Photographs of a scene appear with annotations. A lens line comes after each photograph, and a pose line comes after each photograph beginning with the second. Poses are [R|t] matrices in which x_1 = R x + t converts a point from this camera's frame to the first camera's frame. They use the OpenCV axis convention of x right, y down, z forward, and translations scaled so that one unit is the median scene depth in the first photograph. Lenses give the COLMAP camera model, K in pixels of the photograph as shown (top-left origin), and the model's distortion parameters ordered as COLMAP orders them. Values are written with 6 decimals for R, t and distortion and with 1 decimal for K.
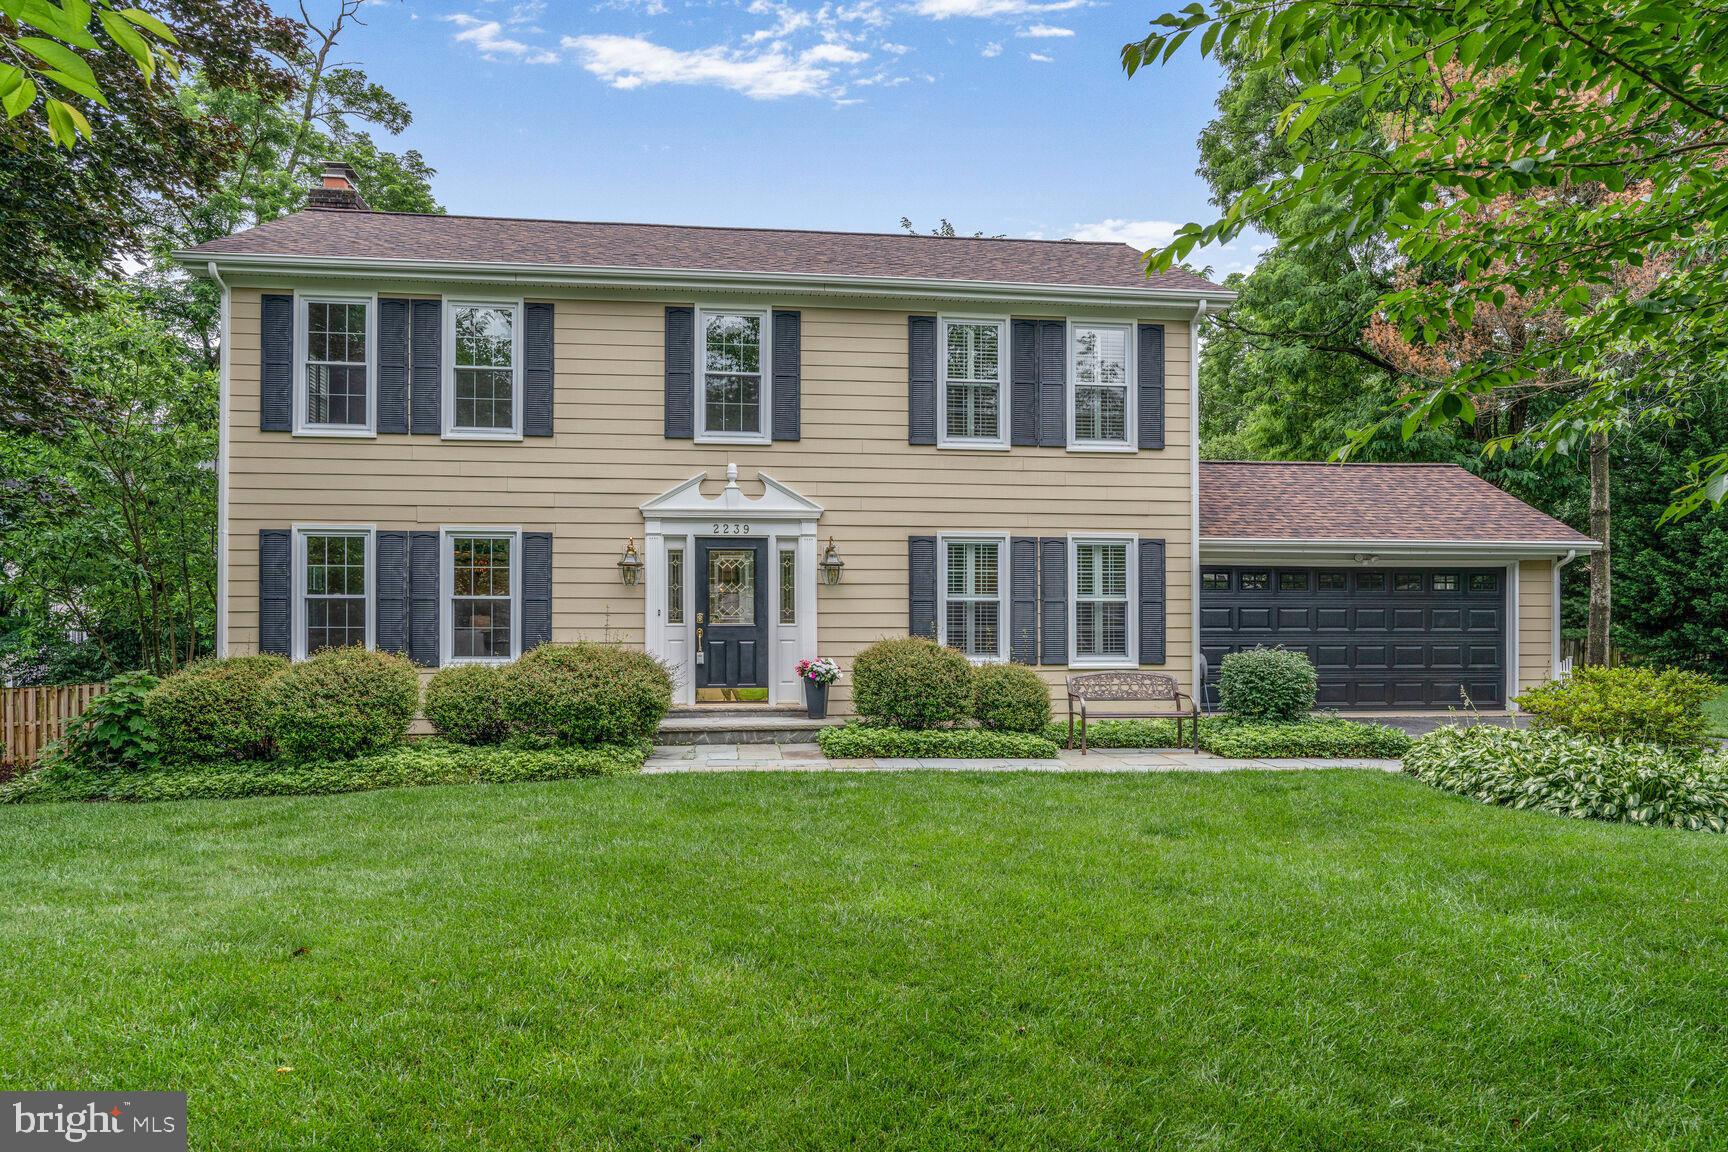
lens RADIAL K [[1180.3, 0, 863.5], [0, 1180.3, 577.3], [0, 0, 1]] dist [0.003010, -0.001845]
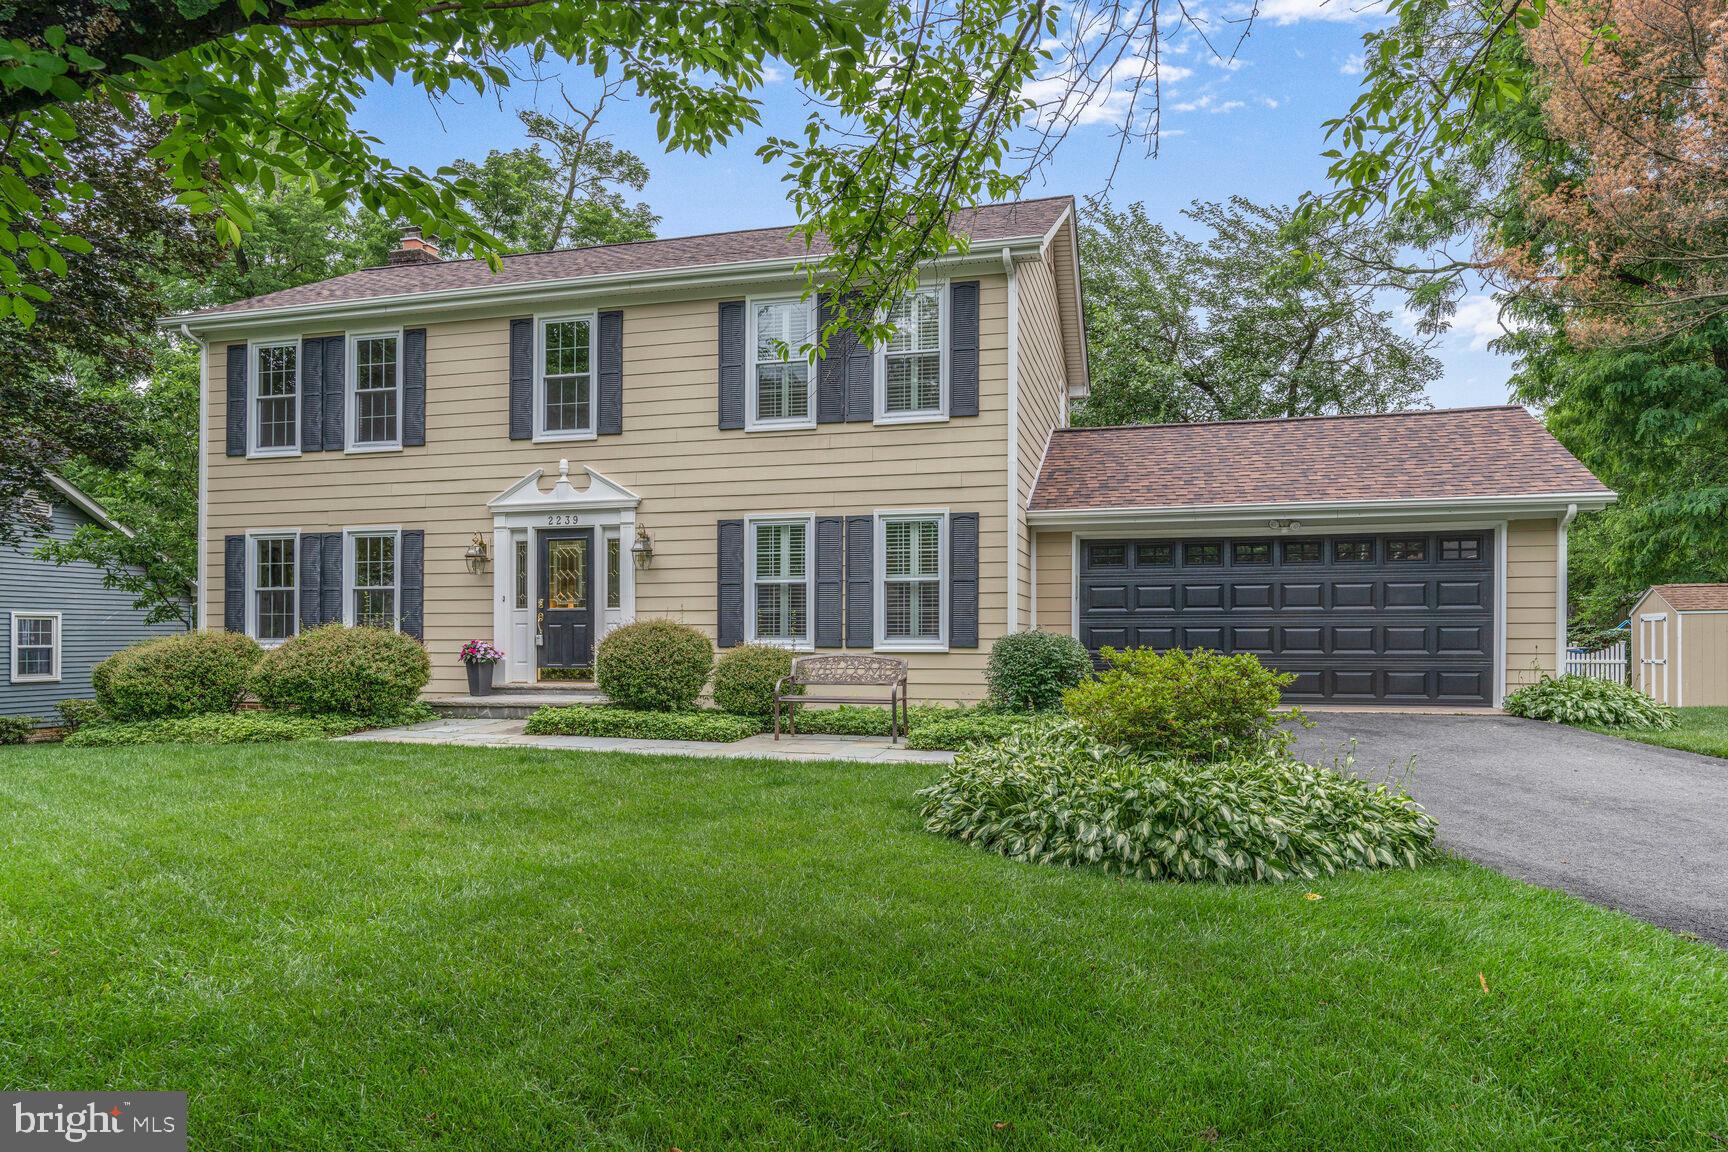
lens RADIAL K [[1109.1, 0, 864.0], [0, 1109.1, 582.6], [0, 0, 1]] dist [0.004499, 0.001962]
pose [[0.923296, -0.018200, -0.383657, 0.523423], [0.023319, 0.999690, 0.008697, 0.013400], [0.383380, -0.016977, 0.923435, 0.167628]]
